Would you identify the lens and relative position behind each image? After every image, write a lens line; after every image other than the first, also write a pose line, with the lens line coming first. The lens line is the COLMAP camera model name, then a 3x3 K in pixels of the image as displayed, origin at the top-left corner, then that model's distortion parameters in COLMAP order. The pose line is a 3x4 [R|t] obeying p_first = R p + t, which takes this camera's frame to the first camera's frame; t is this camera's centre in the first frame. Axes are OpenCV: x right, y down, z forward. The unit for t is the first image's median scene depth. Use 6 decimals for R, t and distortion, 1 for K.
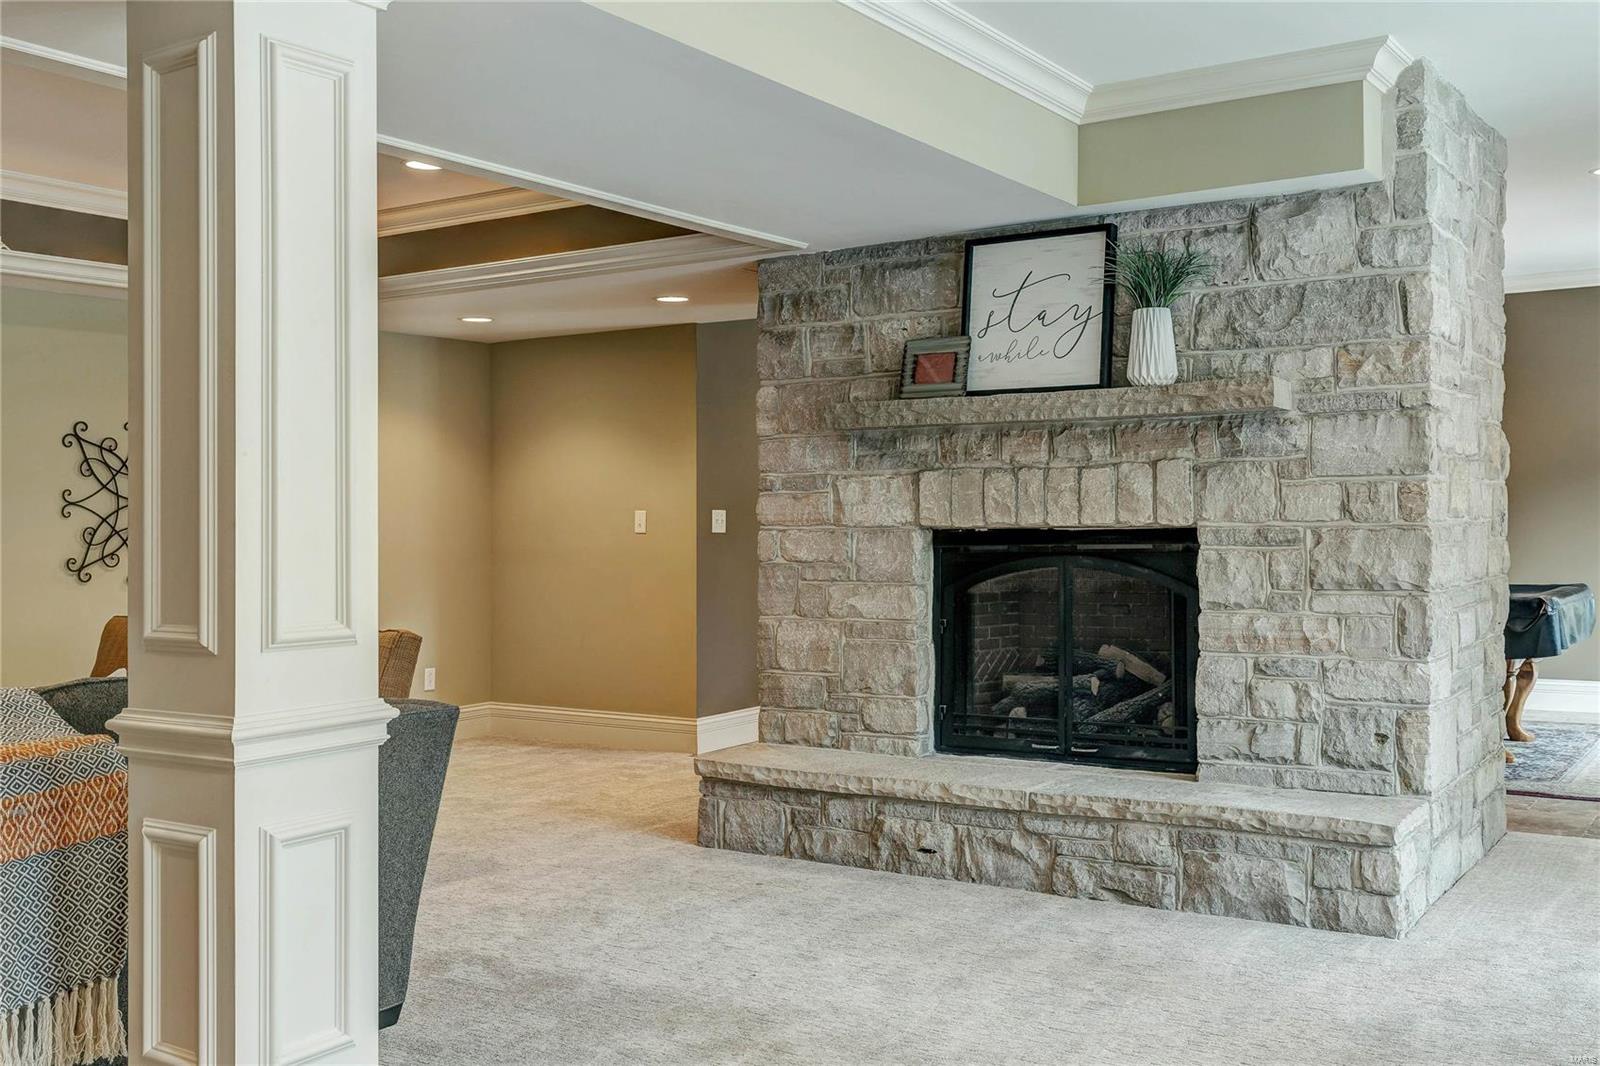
lens RADIAL K [[1590.3, 0, 801.9], [0, 1590.3, 526.9], [0, 0, 1]] dist [0.054691, 0.000000]
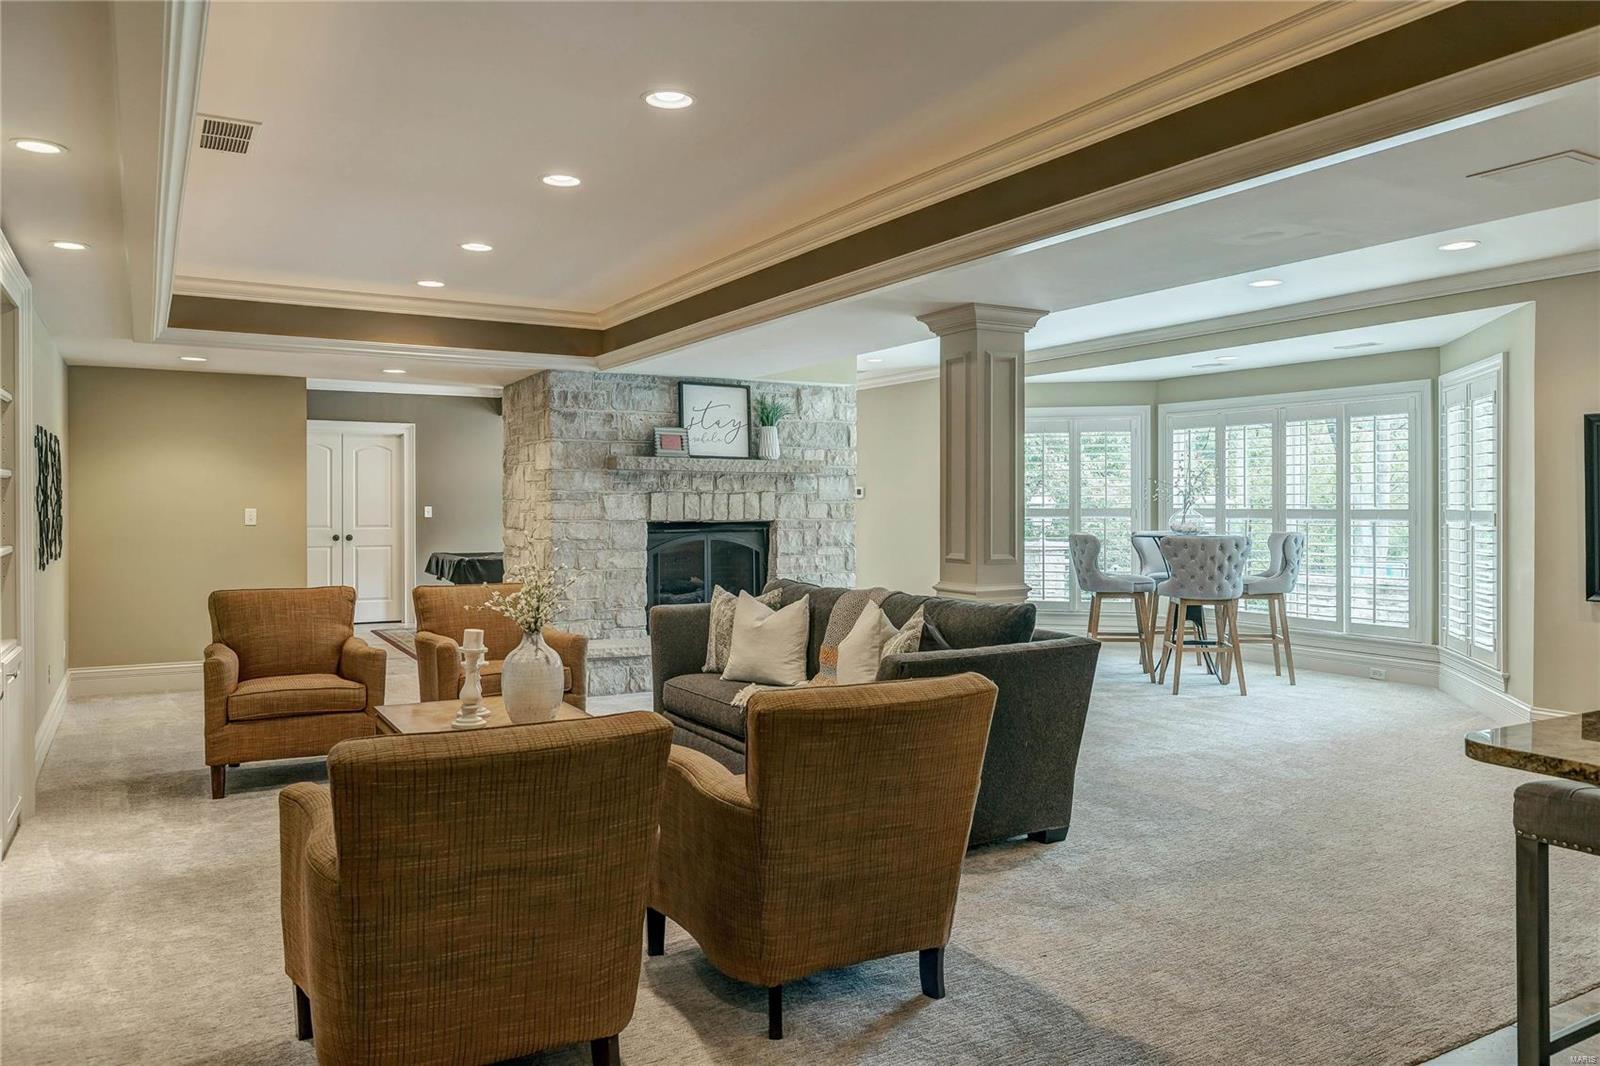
lens RADIAL K [[1101.4, 0, 797.9], [0, 1101.4, 531.4], [0, 0, 1]] dist [-0.009391, -0.001806]
pose [[0.465328, -0.007321, 0.885108, -1.105082], [-0.000734, 0.999962, 0.008657, 0.001347], [-0.885138, -0.004678, 0.465305, 0.210546]]
